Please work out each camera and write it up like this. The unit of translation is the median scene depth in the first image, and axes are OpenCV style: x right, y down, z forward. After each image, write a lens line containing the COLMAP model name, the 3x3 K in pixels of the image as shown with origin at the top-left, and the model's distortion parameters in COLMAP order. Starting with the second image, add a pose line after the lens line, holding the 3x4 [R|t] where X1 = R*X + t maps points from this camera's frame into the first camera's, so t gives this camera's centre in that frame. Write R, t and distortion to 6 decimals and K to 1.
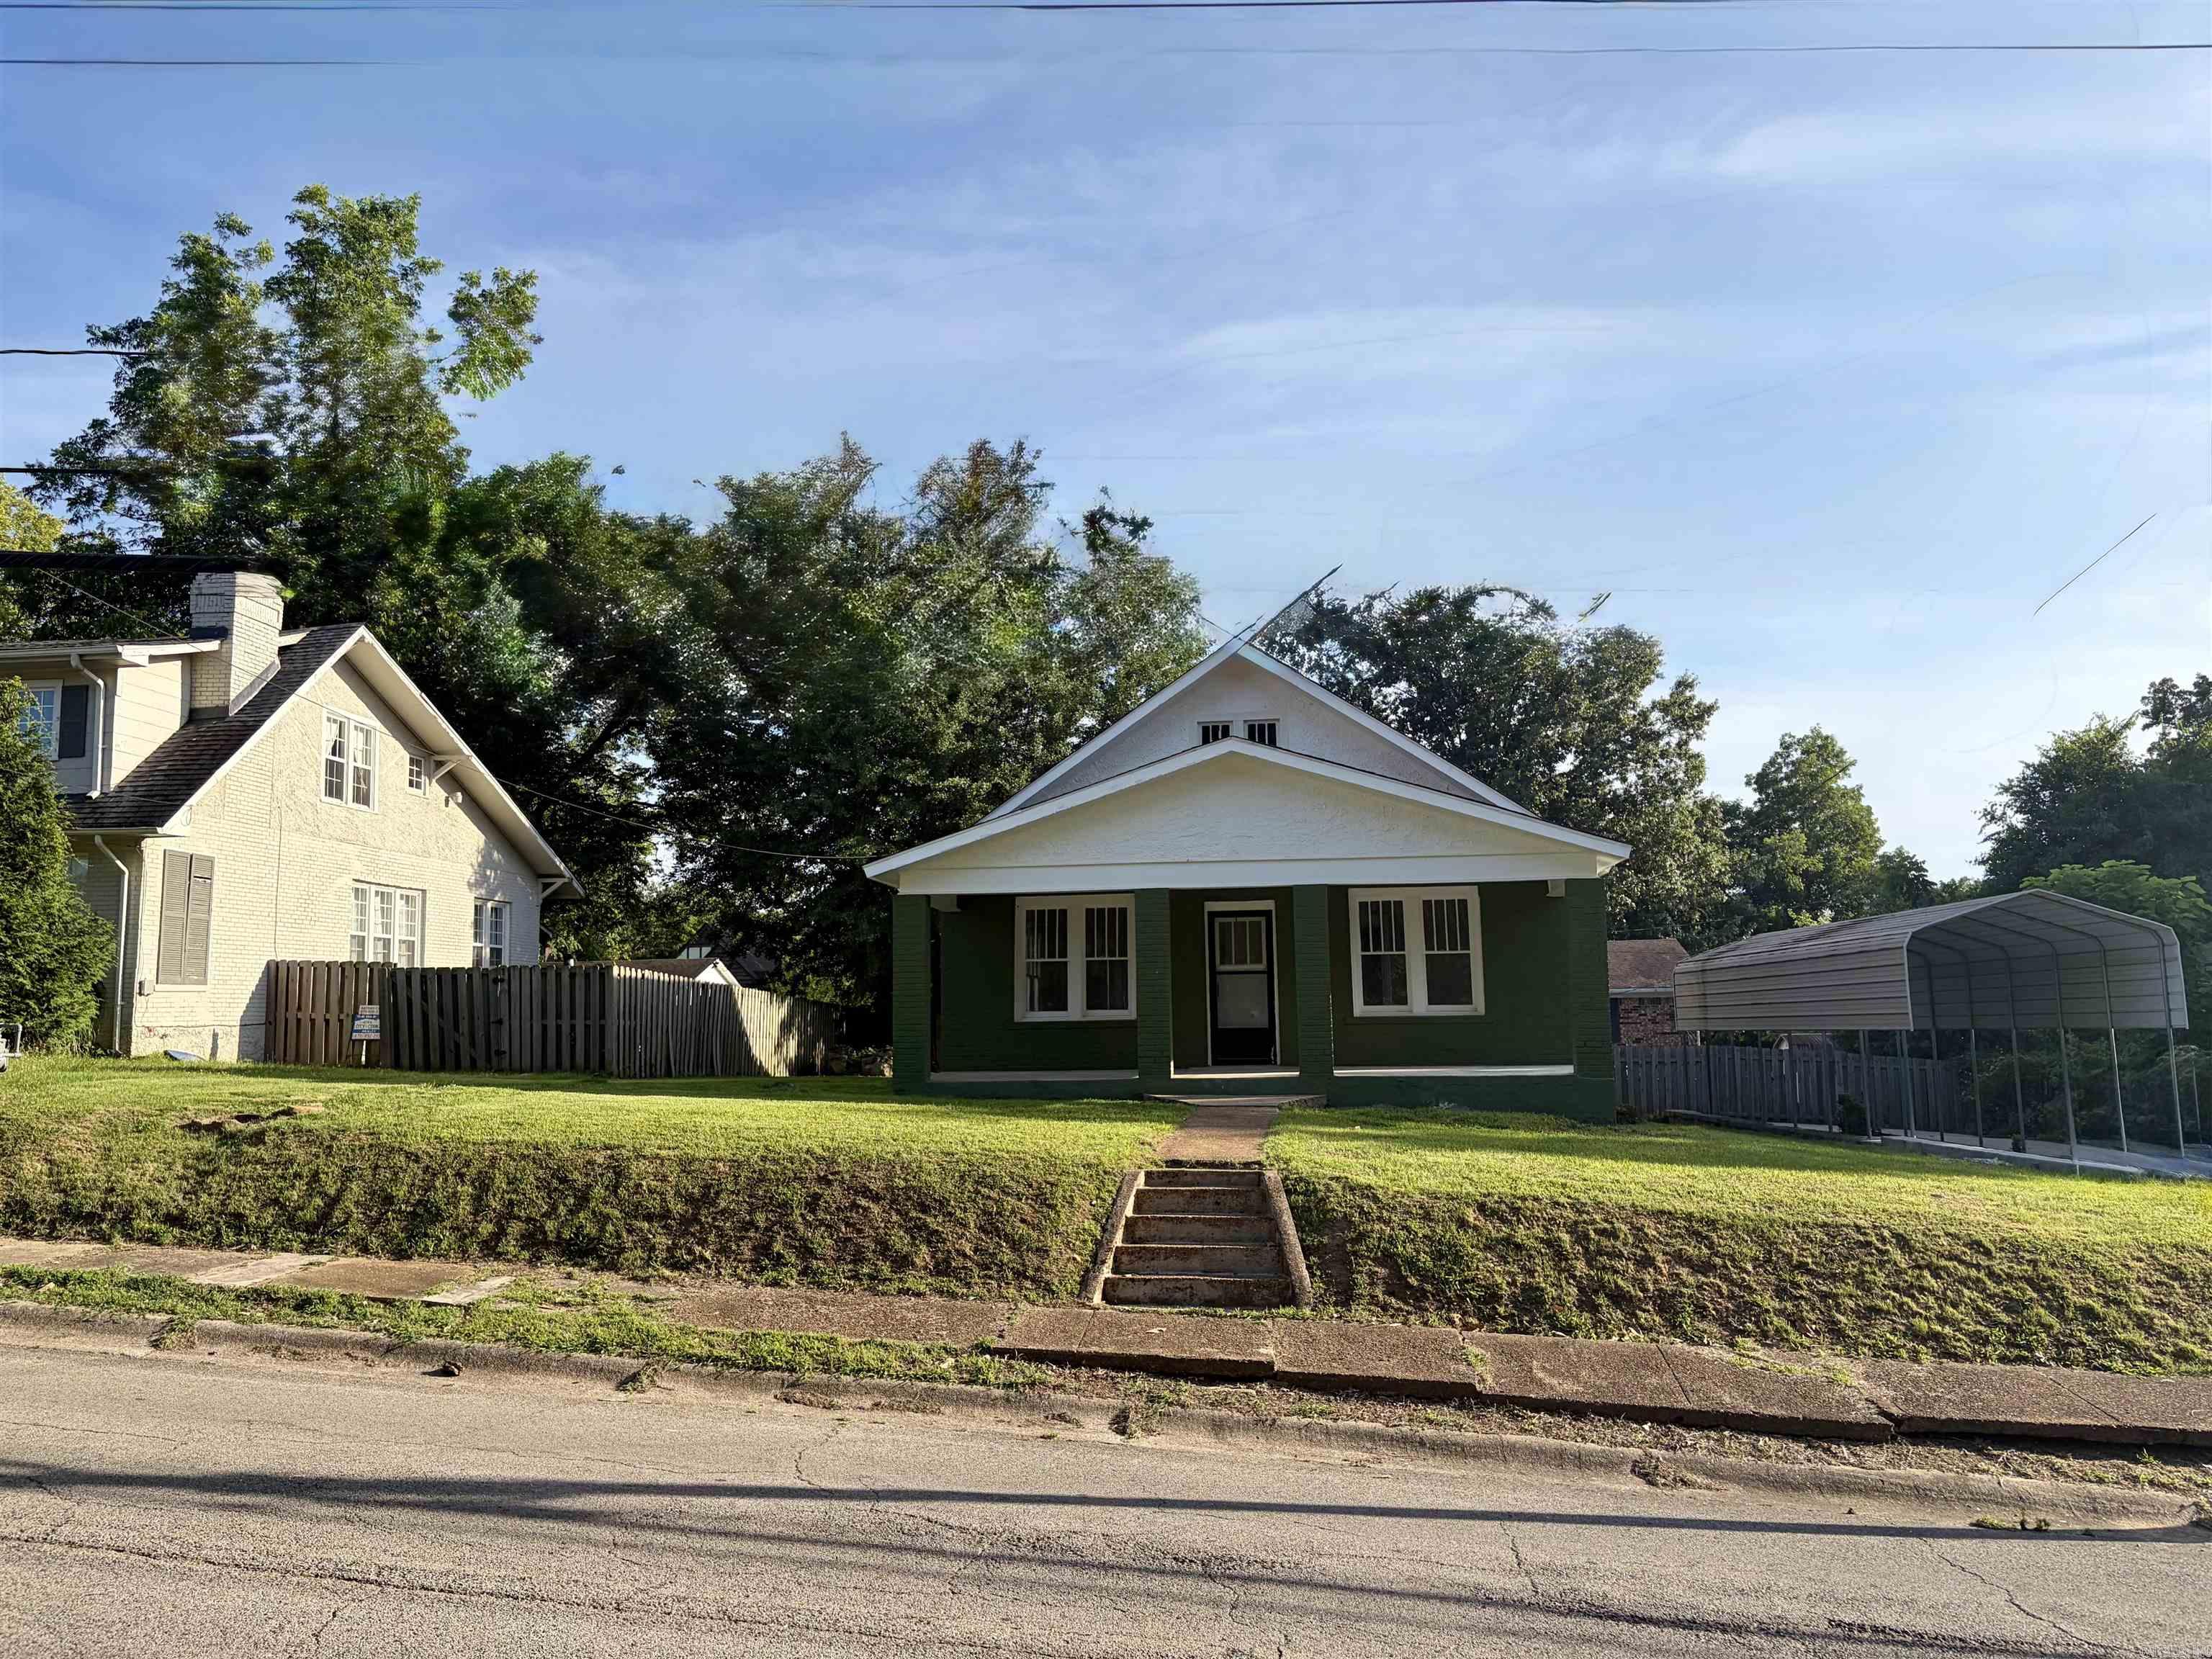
lens RADIAL K [[1710.2, 0, 1100.1], [0, 1710.2, 837.8], [0, 0, 1]] dist [0.078420, -0.093233]
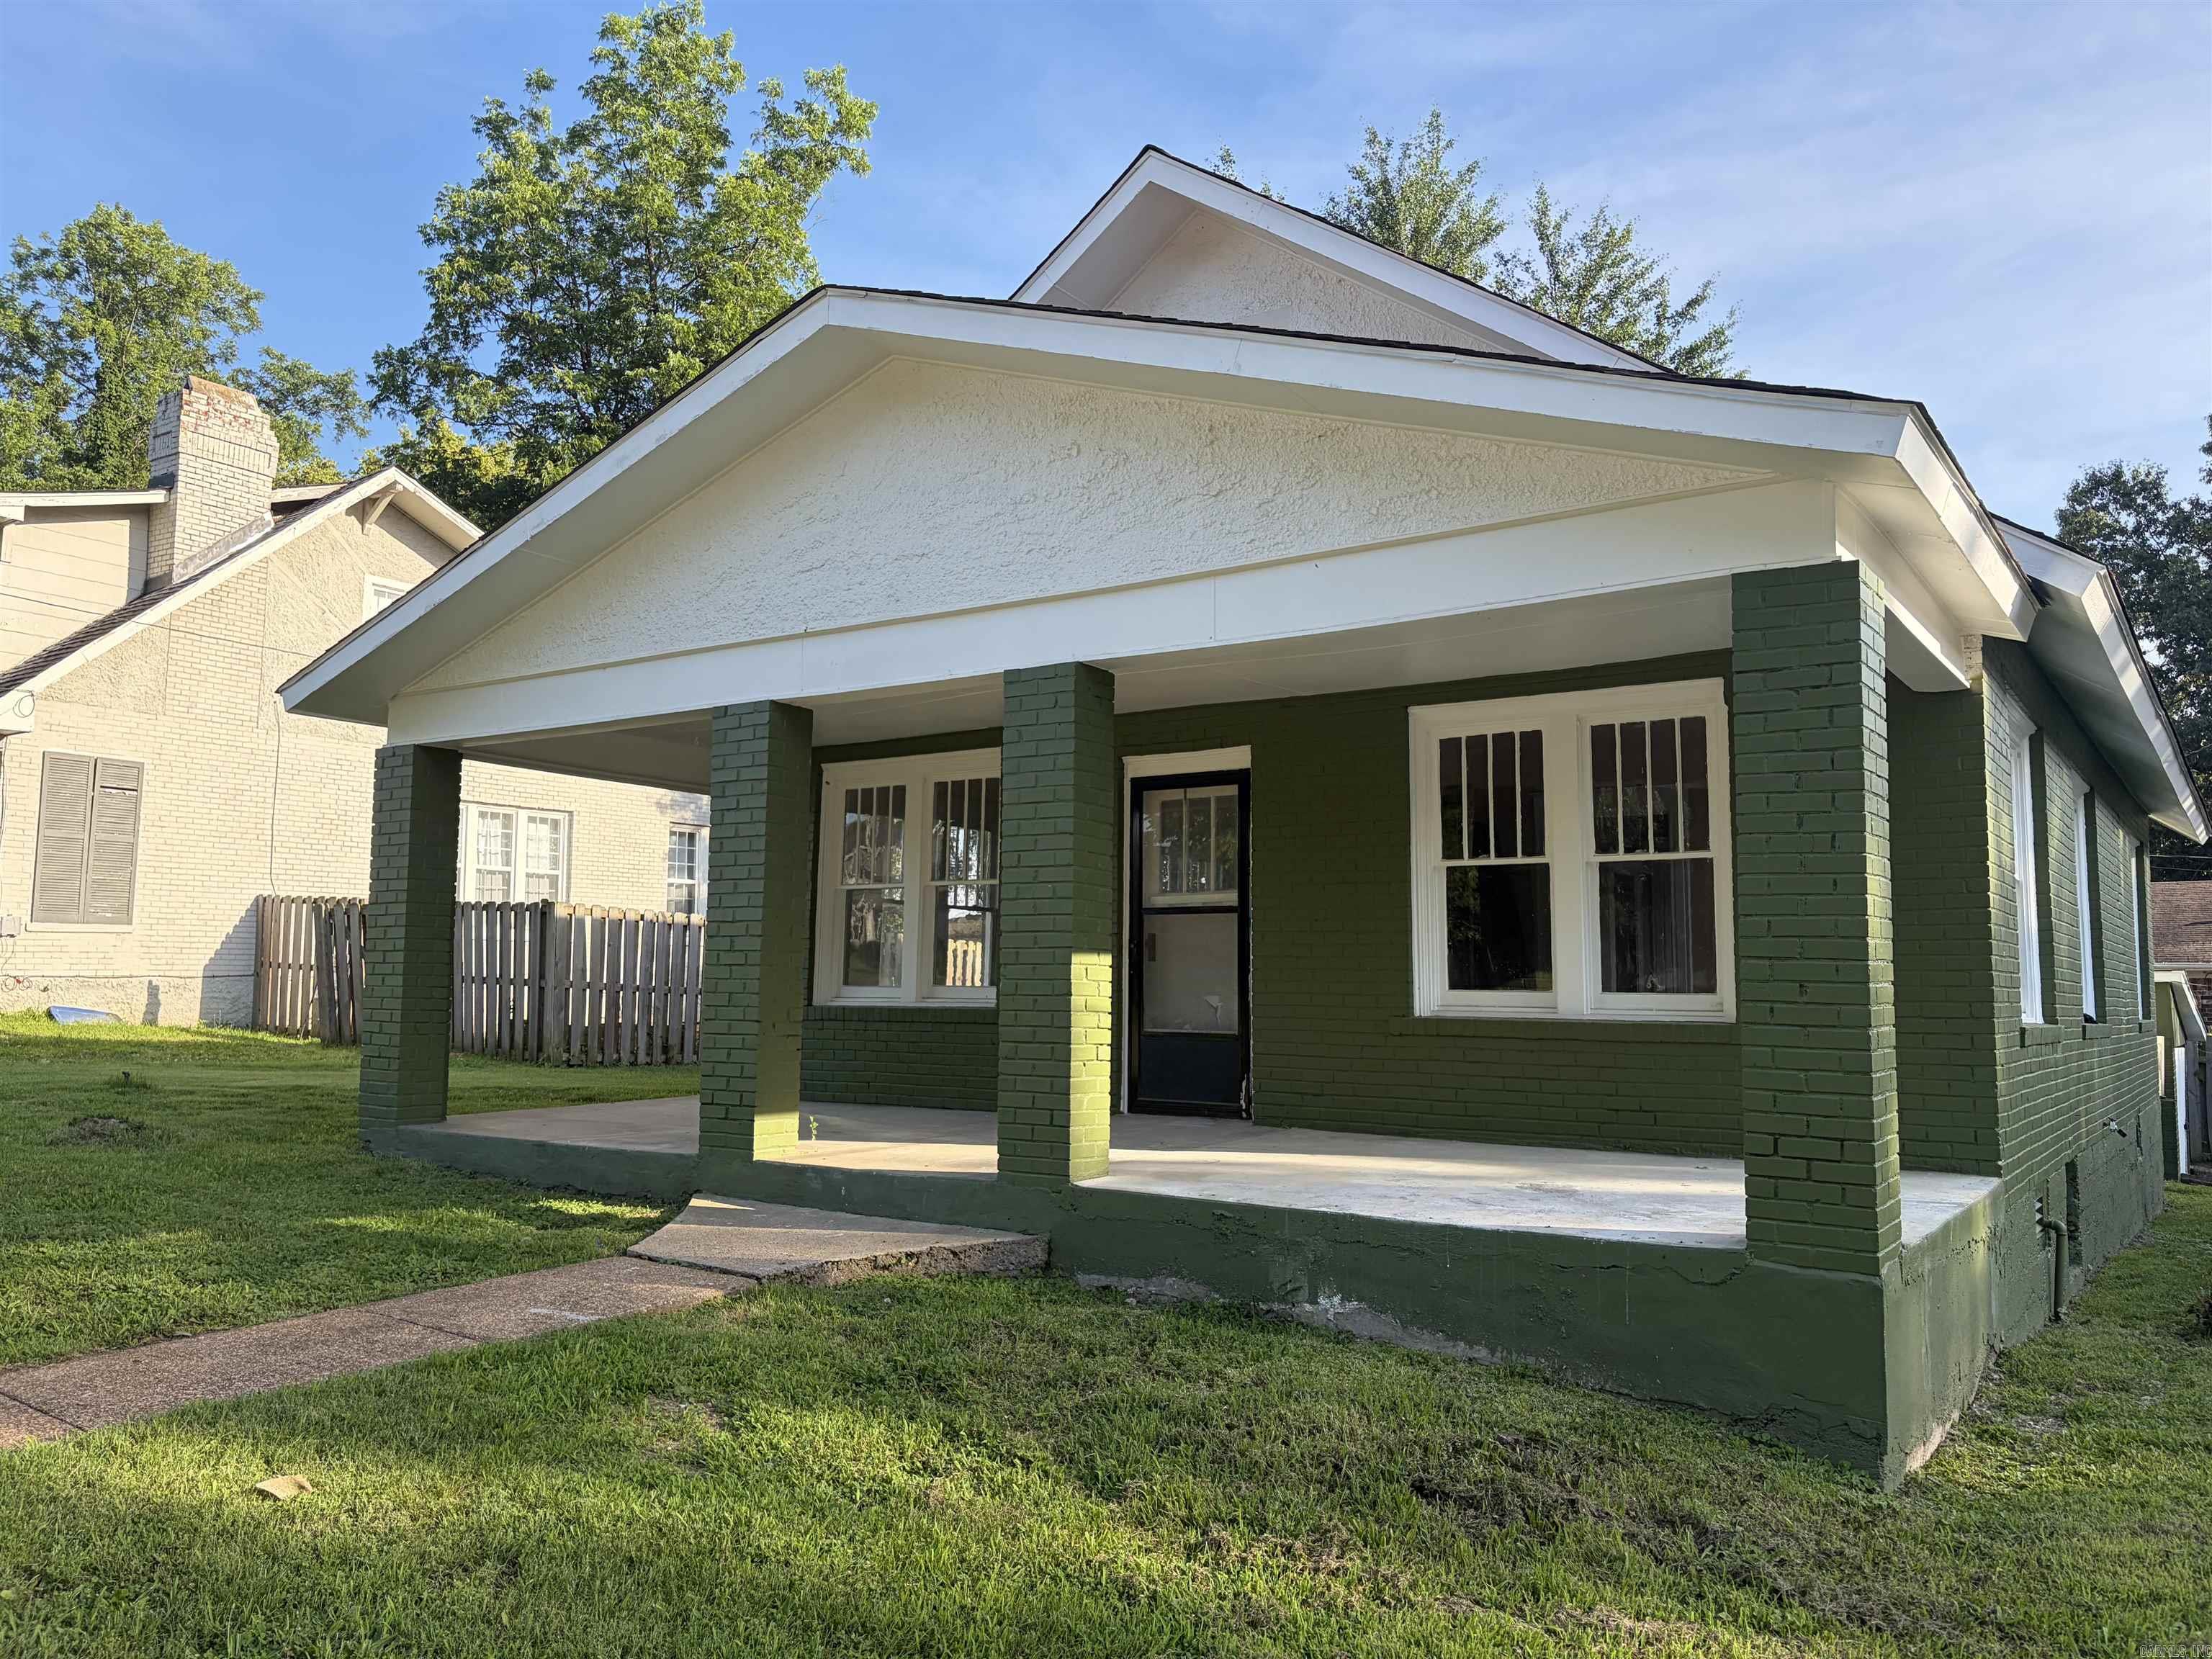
lens RADIAL K [[1677.9, 0, 1112.3], [0, 1677.9, 834.1], [0, 0, 1]] dist [0.061723, -0.102525]
pose [[0.883122, -0.018660, -0.468772, 0.245782], [0.028531, 0.999495, 0.013964, 0.047332], [0.468274, -0.025706, 0.883209, 0.549127]]
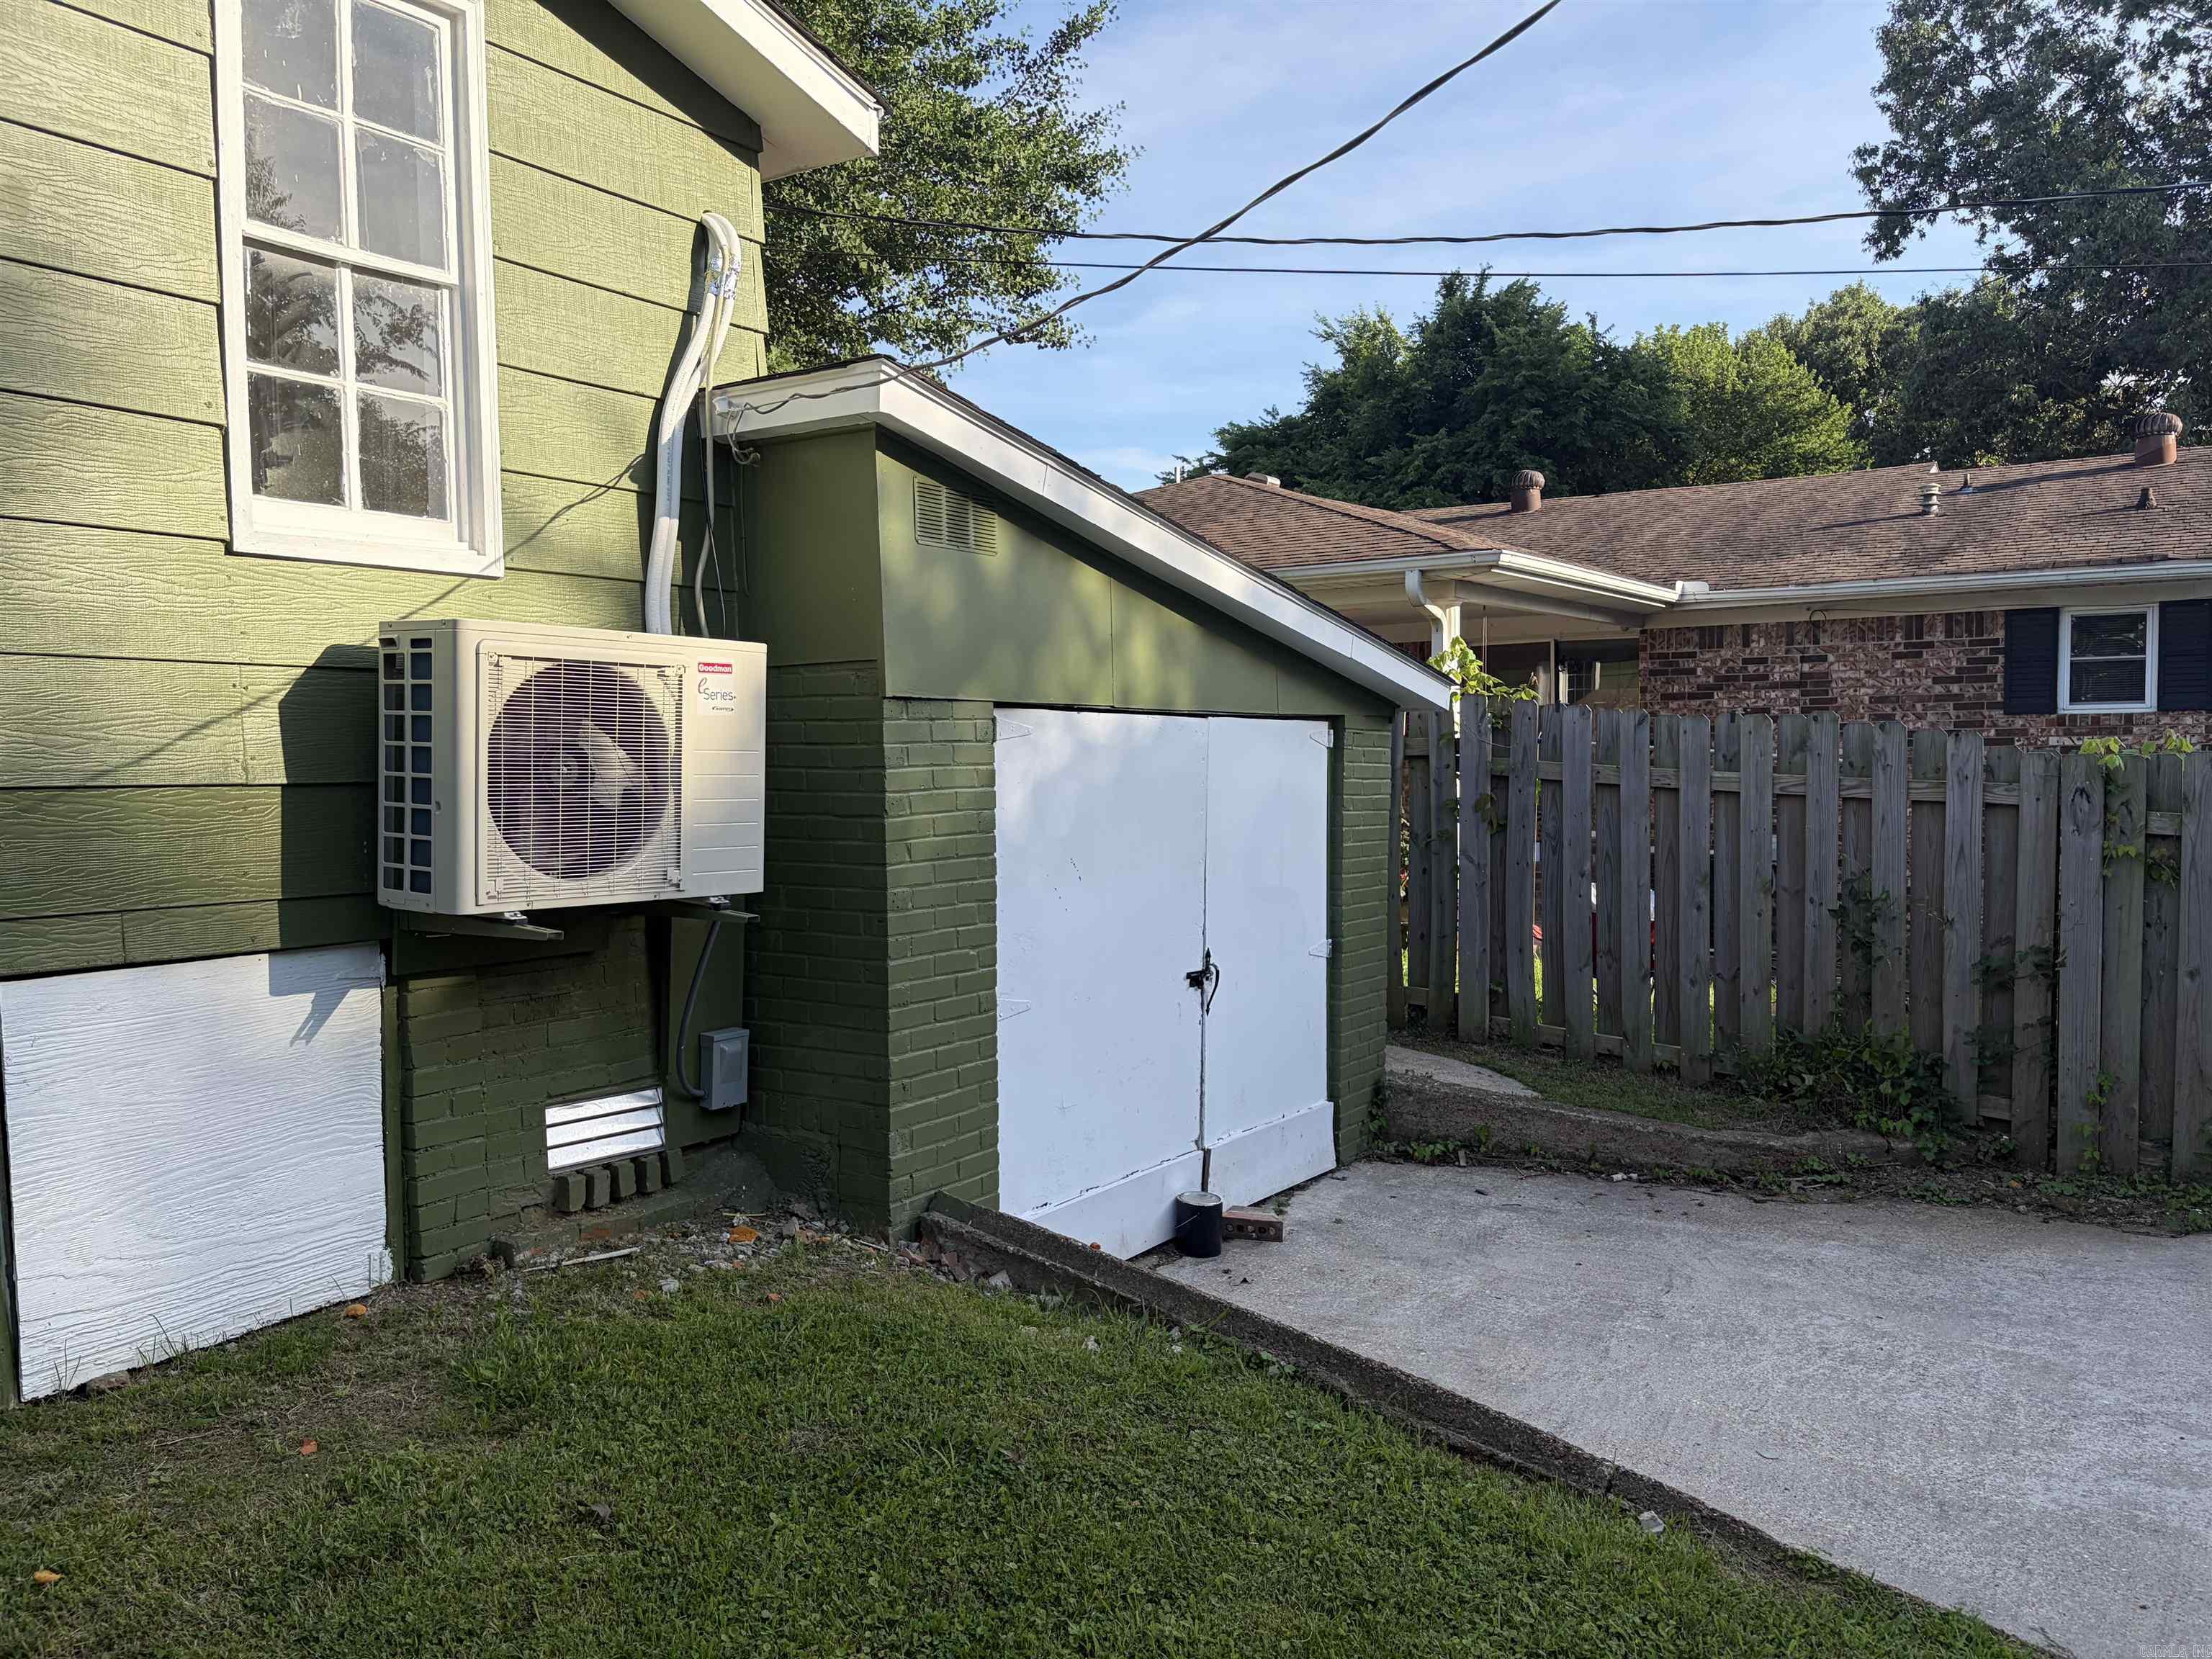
lens RADIAL K [[1710.2, 0, 1100.1], [0, 1710.2, 837.8], [0, 0, 1]] dist [0.078420, -0.093233]
pose [[0.895179, 0.033019, -0.444481, 0.416714], [0.042727, 0.986302, 0.159320, 0.154962], [0.443654, -0.161611, 0.881506, 1.290003]]
